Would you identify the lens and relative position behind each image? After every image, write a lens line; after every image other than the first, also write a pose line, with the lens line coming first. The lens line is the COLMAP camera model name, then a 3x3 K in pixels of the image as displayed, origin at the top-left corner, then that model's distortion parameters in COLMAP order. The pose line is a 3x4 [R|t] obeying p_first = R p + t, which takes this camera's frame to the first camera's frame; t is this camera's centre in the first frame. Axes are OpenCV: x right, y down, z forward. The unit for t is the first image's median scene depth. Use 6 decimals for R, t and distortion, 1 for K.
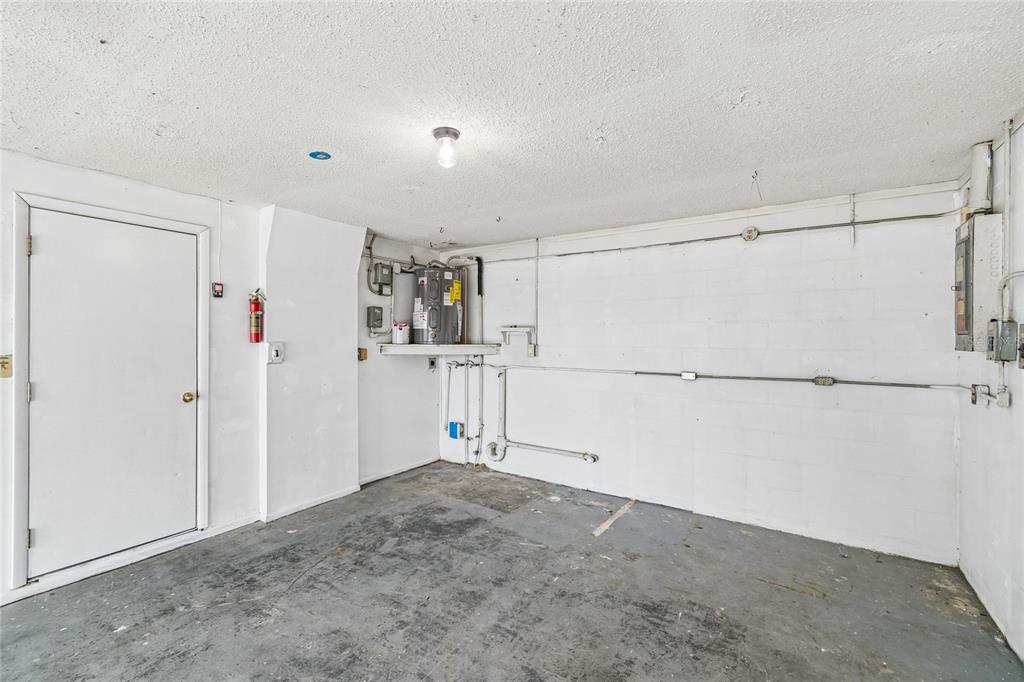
lens RADIAL K [[454.5, 0, 502.3], [0, 454.5, 345.4], [0, 0, 1]] dist [0.001954, 0.000864]
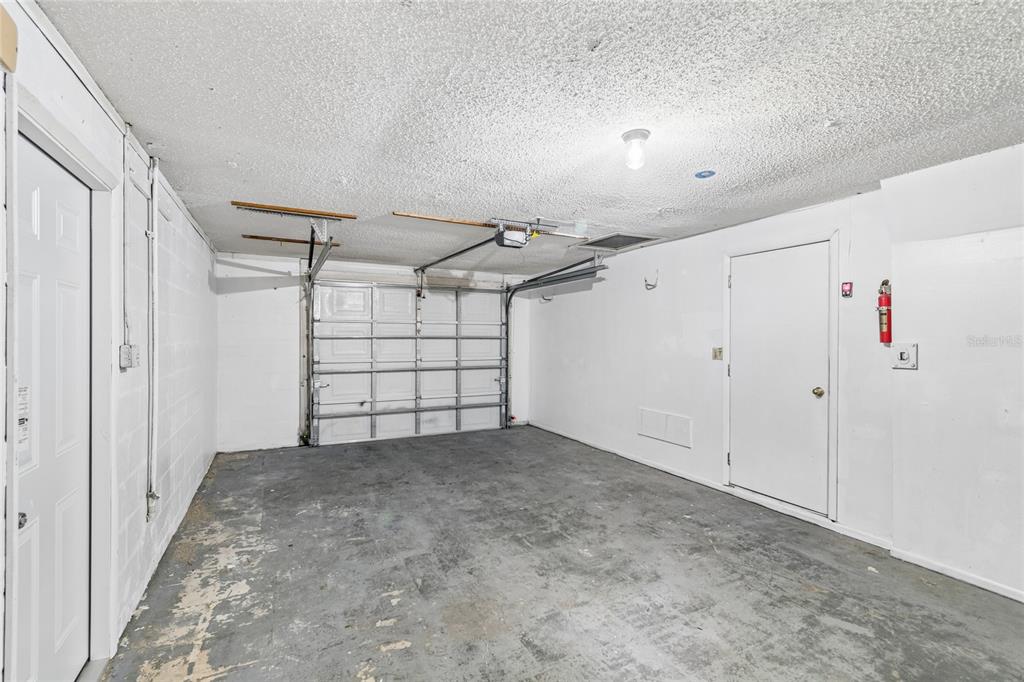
lens RADIAL K [[454.5, 0, 502.3], [0, 454.5, 345.4], [0, 0, 1]] dist [0.001954, 0.000864]
pose [[-0.503565, 0.011466, -0.863881, 0.680786], [-0.015312, 0.999636, 0.022194, -0.010666], [0.863821, 0.024404, -0.503207, 0.942378]]
